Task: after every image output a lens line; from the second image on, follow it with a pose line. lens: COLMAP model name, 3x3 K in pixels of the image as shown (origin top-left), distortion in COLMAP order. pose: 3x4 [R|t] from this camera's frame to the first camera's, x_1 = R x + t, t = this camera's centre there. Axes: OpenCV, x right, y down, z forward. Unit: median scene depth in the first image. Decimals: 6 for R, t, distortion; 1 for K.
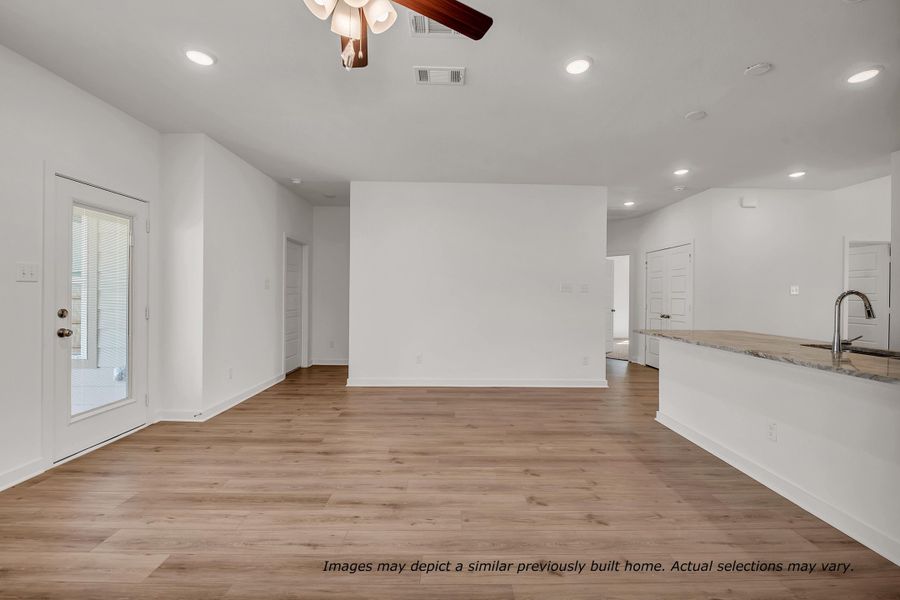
lens RADIAL K [[356.8, 0, 450.0], [0, 356.8, 300.0], [0, 0, 1]] dist [-0.009814, -0.000750]
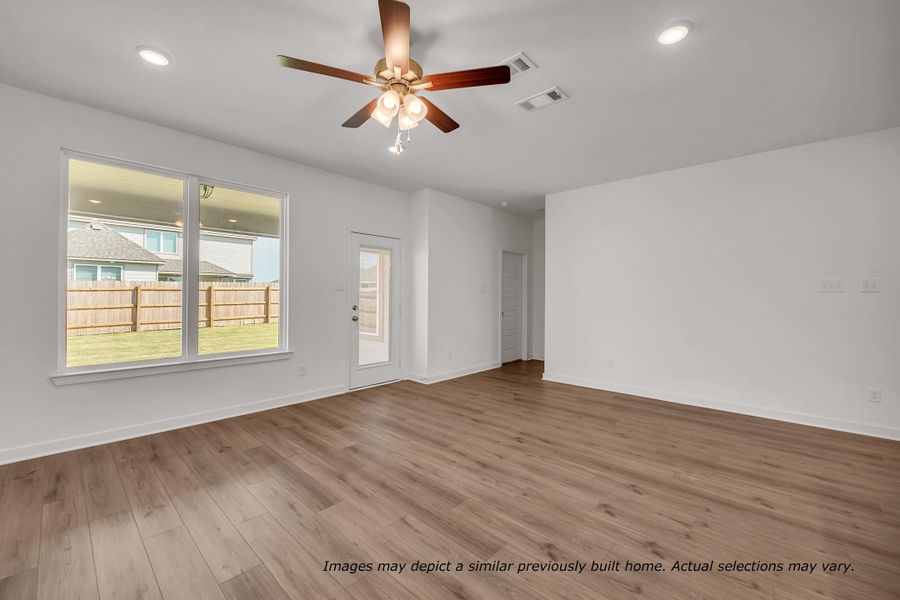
lens RADIAL K [[351.9, 0, 454.4], [0, 351.9, 294.4], [0, 0, 1]] dist [-0.011099, -0.000399]
pose [[0.735153, -0.011471, -0.677804, 0.460054], [-0.006206, 0.999701, -0.023649, 0.008756], [0.677872, 0.021592, 0.734863, 0.011366]]
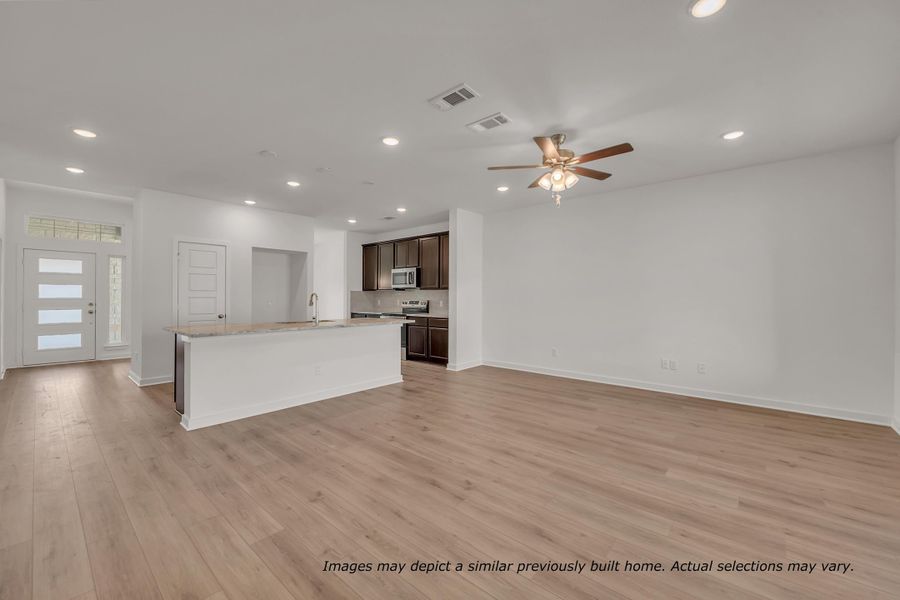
lens RADIAL K [[361.3, 0, 430.1], [0, 361.3, 297.4], [0, 0, 1]] dist [-0.008198, -0.000142]
pose [[-0.718842, -0.012179, 0.695067, -0.678042], [-0.001644, 0.999874, 0.015820, -0.026534], [-0.695172, 0.010229, -0.718771, 1.659418]]
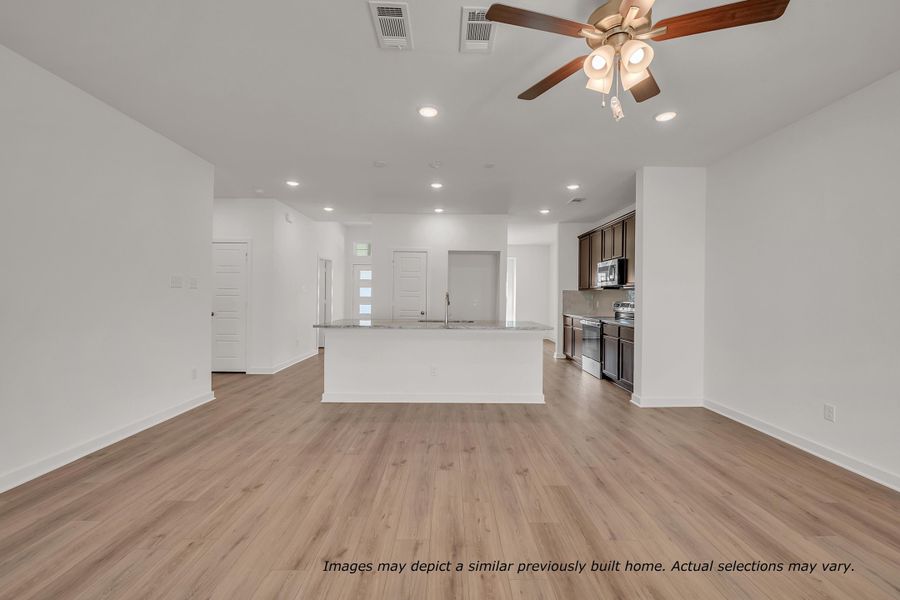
lens RADIAL K [[356.8, 0, 450.0], [0, 356.8, 300.0], [0, 0, 1]] dist [-0.009814, -0.000750]
pose [[0.018226, -0.023824, 0.999550, -0.754910], [0.004099, 0.999709, 0.023753, -0.025090], [-0.999825, 0.003664, 0.018318, 0.758334]]
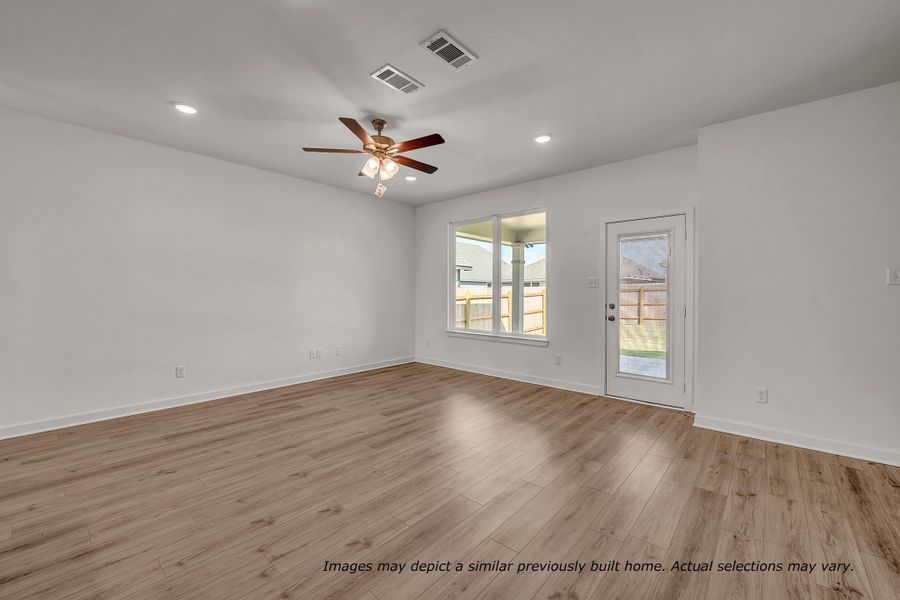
lens RADIAL K [[378.4, 0, 476.3], [0, 378.4, 298.1], [0, 0, 1]] dist [-0.008019, -0.000207]
pose [[-0.636954, -0.001868, -0.770899, 0.600557], [-0.021012, 0.999668, 0.014939, -0.011751], [0.770615, 0.025713, -0.636782, 1.499129]]
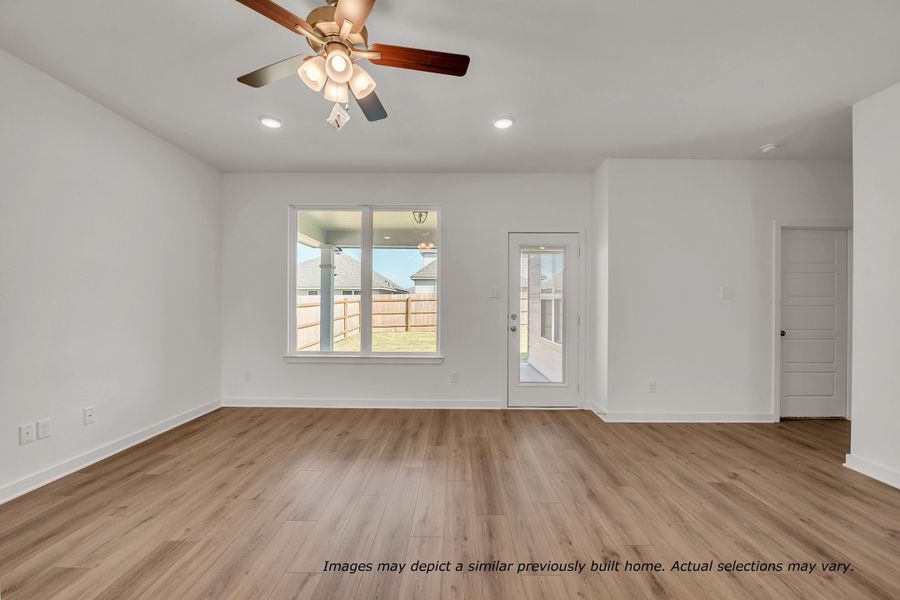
lens RADIAL K [[352.7, 0, 467.4], [0, 352.7, 303.6], [0, 0, 1]] dist [-0.008156, -0.000134]
pose [[0.006583, -0.009769, -0.999931, 0.482283], [-0.019358, 0.999764, -0.009895, -0.001511], [0.999791, 0.019422, 0.006393, 0.708837]]
